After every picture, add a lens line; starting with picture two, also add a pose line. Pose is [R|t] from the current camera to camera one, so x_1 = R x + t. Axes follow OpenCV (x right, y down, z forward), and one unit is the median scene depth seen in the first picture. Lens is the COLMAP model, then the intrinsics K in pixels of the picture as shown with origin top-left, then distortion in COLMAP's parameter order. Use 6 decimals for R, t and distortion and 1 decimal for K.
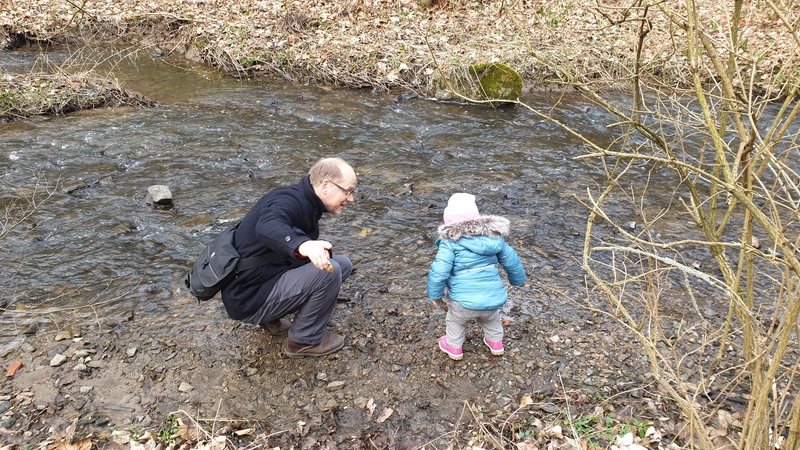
lens RADIAL K [[555.8, 0, 403.6], [0, 555.8, 232.7], [0, 0, 1]] dist [0.016854, -0.010191]
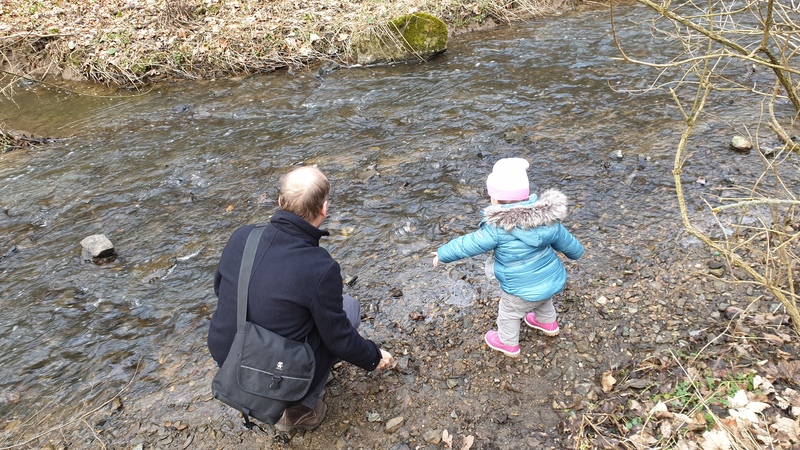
lens RADIAL K [[555.8, 0, 407.4], [0, 555.8, 238.4], [0, 0, 1]] dist [0.016854, -0.010191]
pose [[0.961557, -0.251365, 0.110557, -0.125112], [0.242226, 0.966062, 0.089732, -0.075570], [-0.129360, -0.059503, 0.989811, 0.157925]]
